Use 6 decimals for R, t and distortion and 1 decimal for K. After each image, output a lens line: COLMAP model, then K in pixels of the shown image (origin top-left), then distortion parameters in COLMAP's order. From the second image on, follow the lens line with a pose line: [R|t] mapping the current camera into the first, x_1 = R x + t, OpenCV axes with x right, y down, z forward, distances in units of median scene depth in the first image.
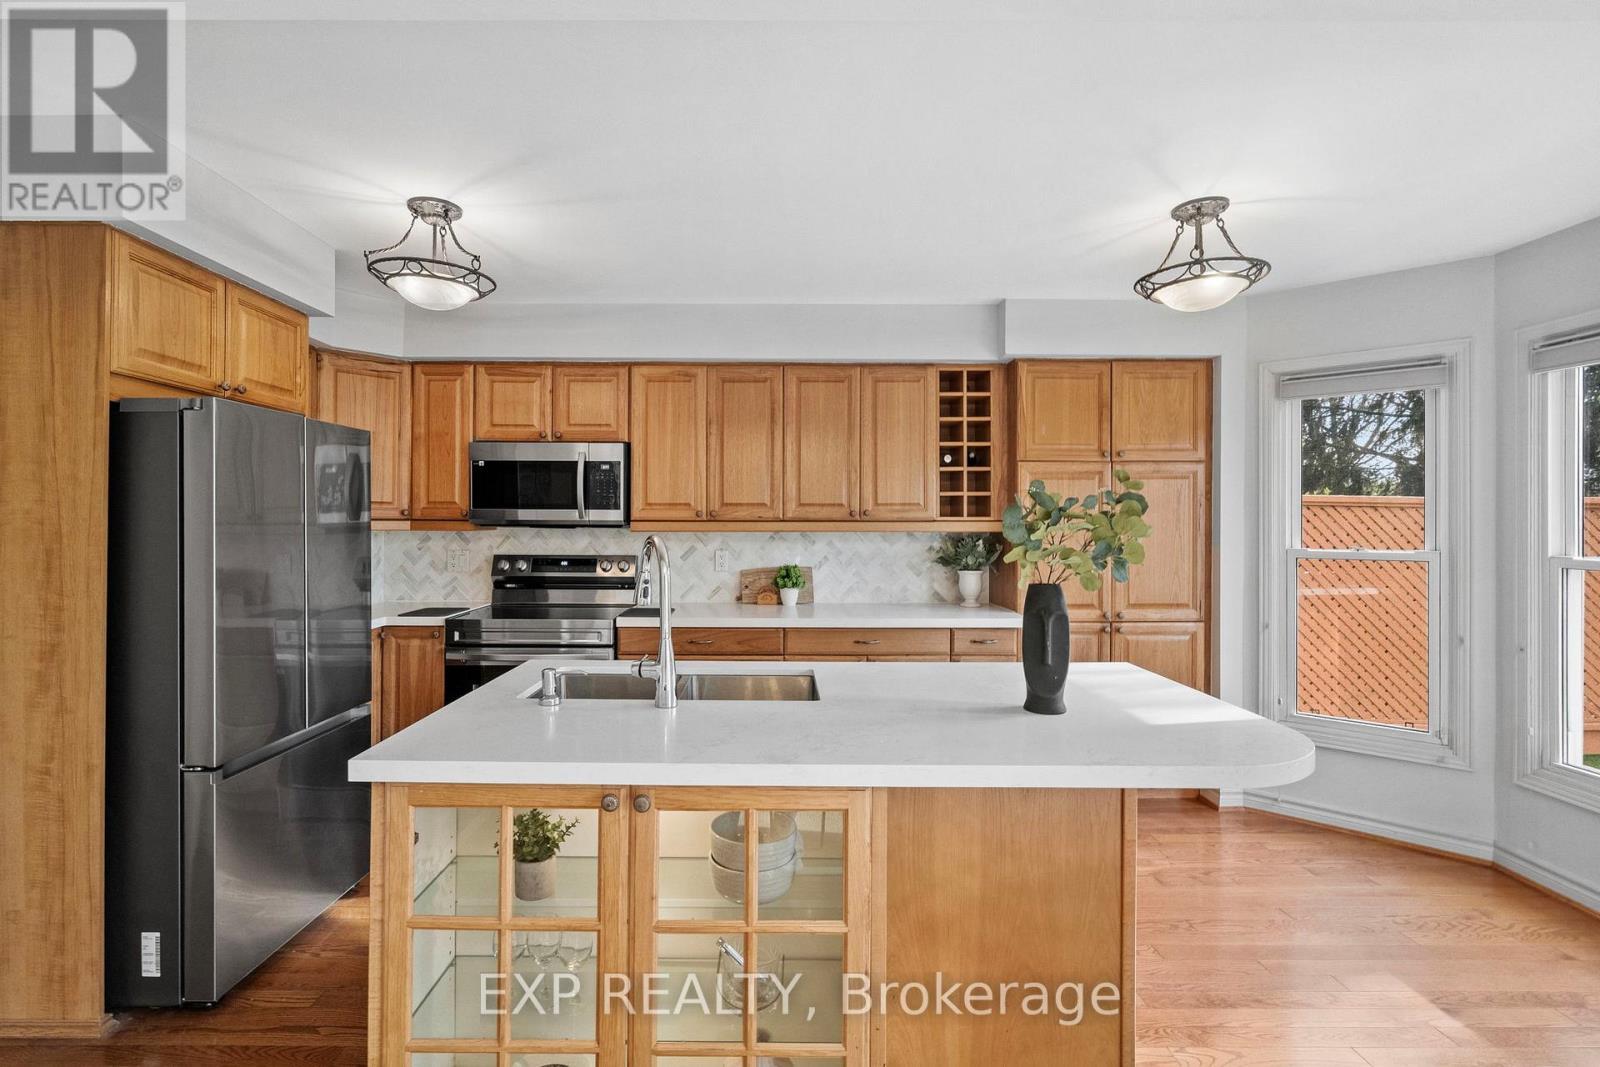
lens RADIAL K [[736.5, 0, 765.1], [0, 736.5, 518.9], [0, 0, 1]] dist [-0.002167, -0.000062]
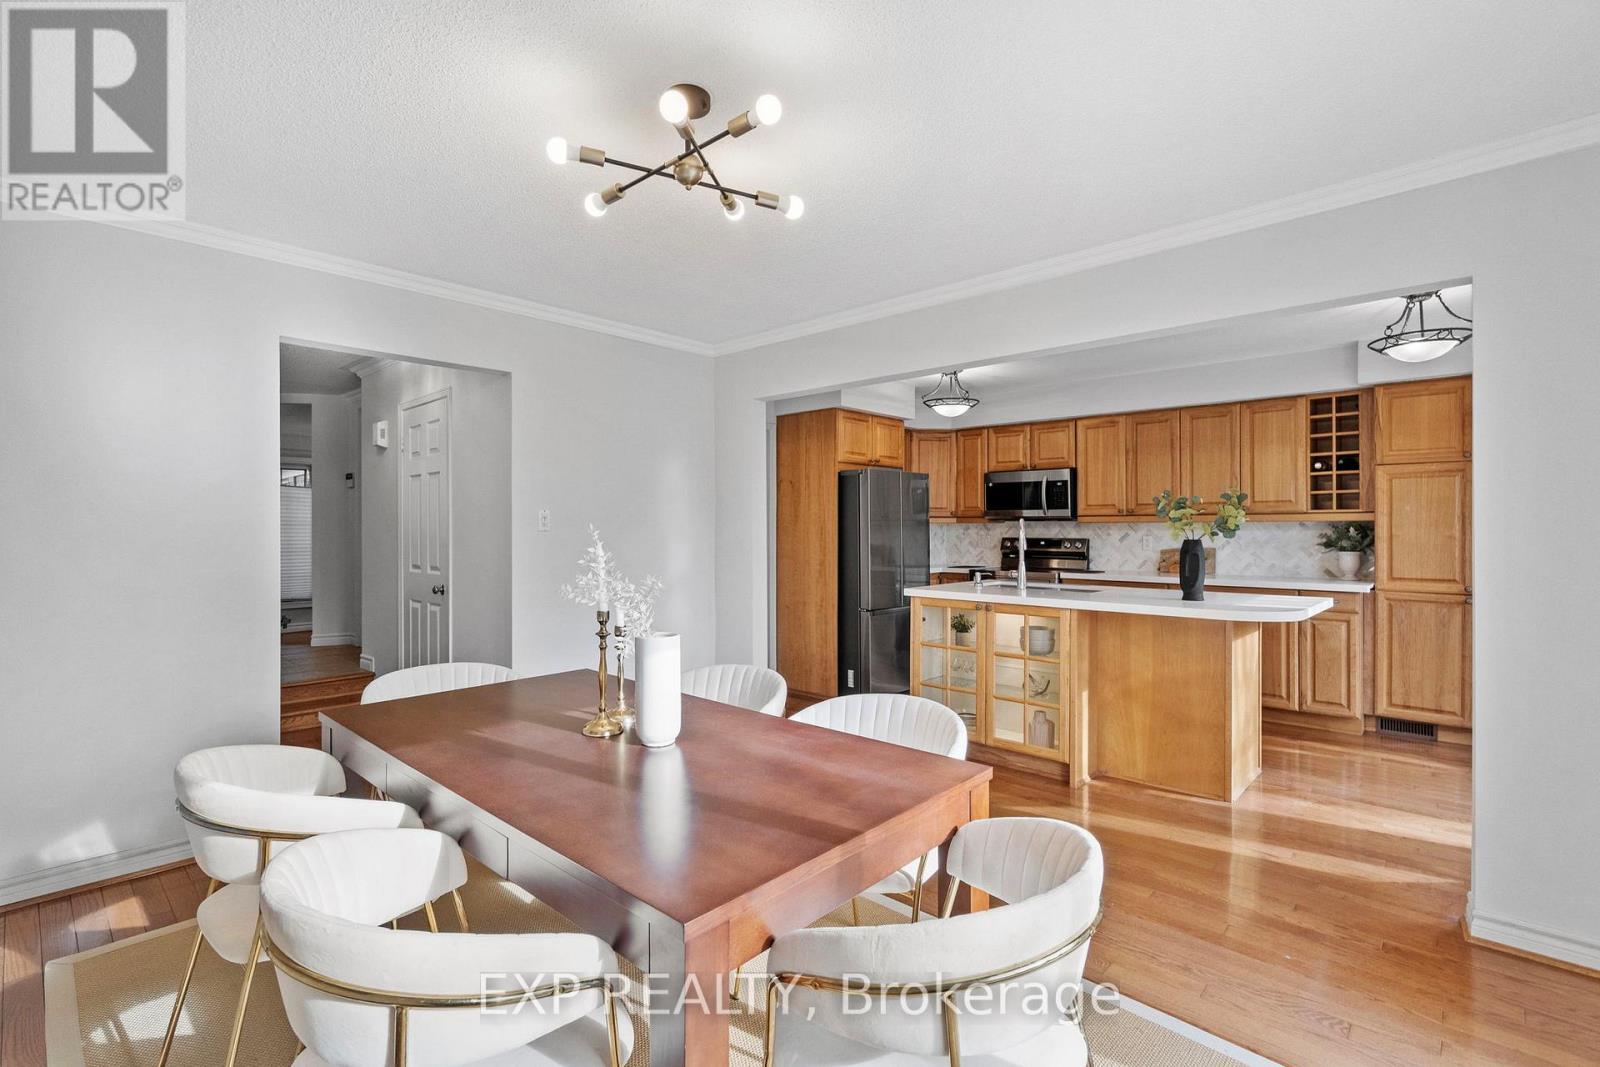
lens RADIAL K [[745.4, 0, 800.0], [0, 745.4, 533.5], [0, 0, 1]] dist [-0.002154, 0.000321]
pose [[0.742358, 0.001528, -0.670001, 0.464324], [0.006243, 0.999938, 0.009198, 0.022042], [0.669974, -0.011011, 0.742303, -0.623410]]
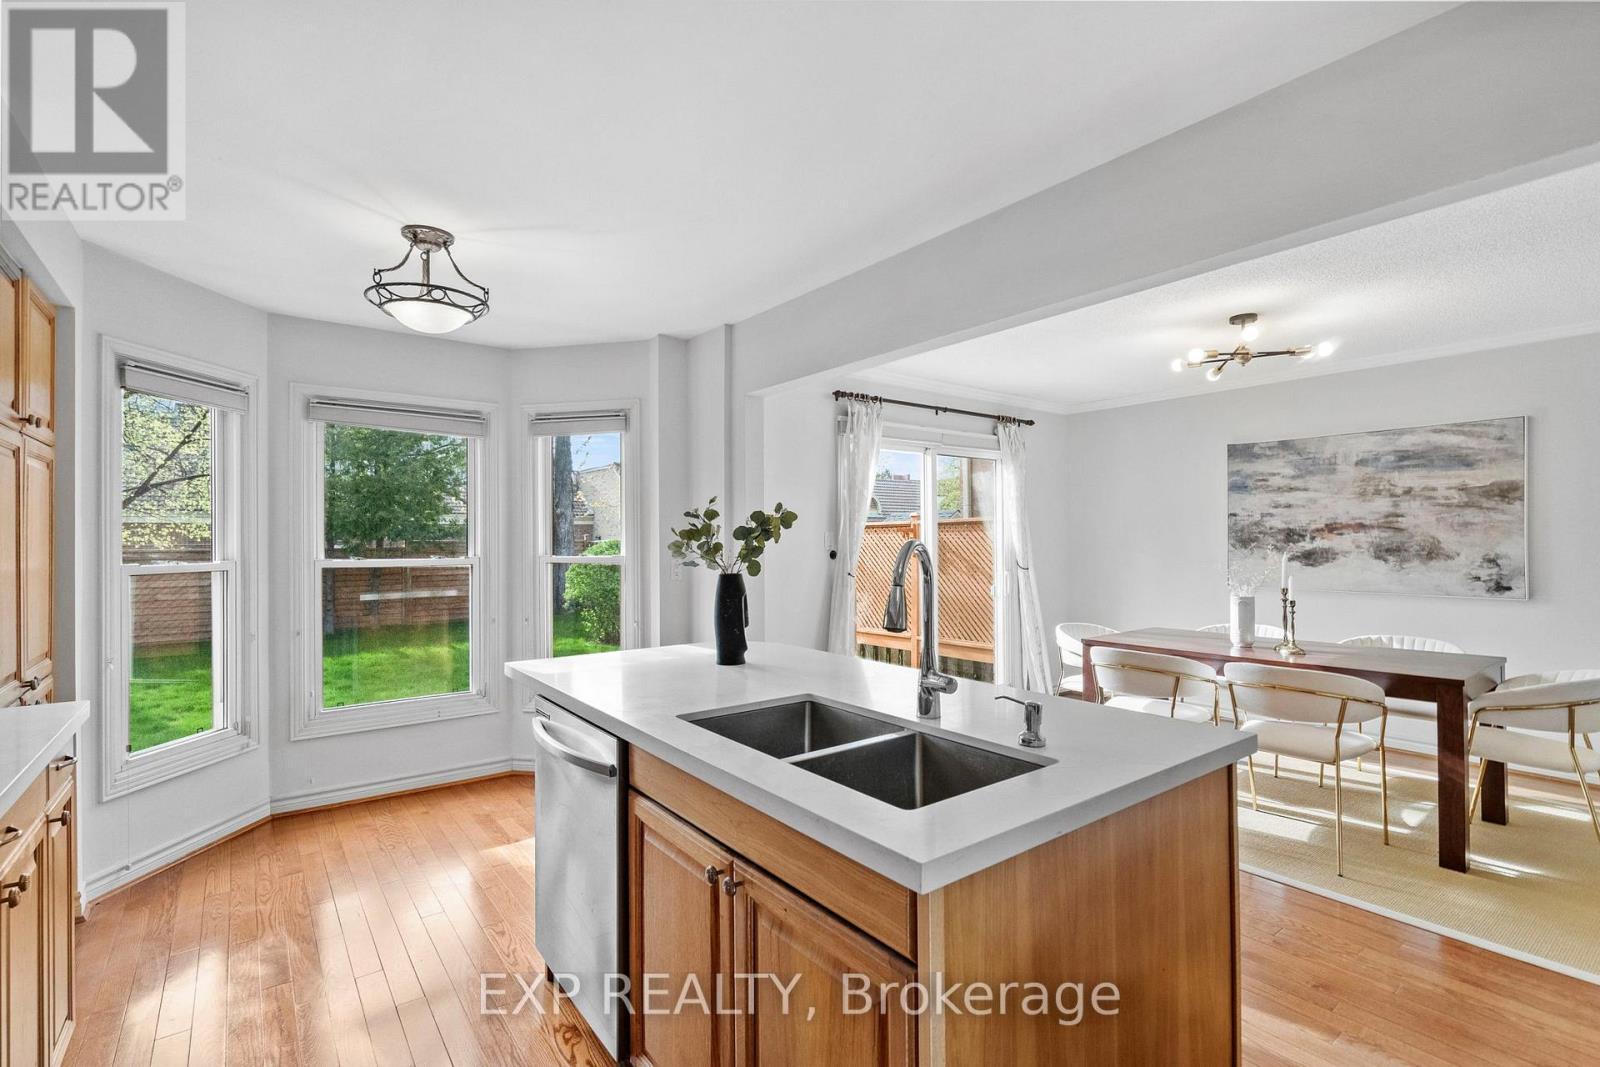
lens RADIAL K [[735.5, 0, 794.9], [0, 735.5, 532.5], [0, 0, 1]] dist [-0.000672, 0.000618]
pose [[-0.607050, 0.009457, 0.794607, -0.399500], [0.000439, 0.999933, -0.011566, 0.013984], [-0.794664, -0.006673, -0.607013, 0.850751]]
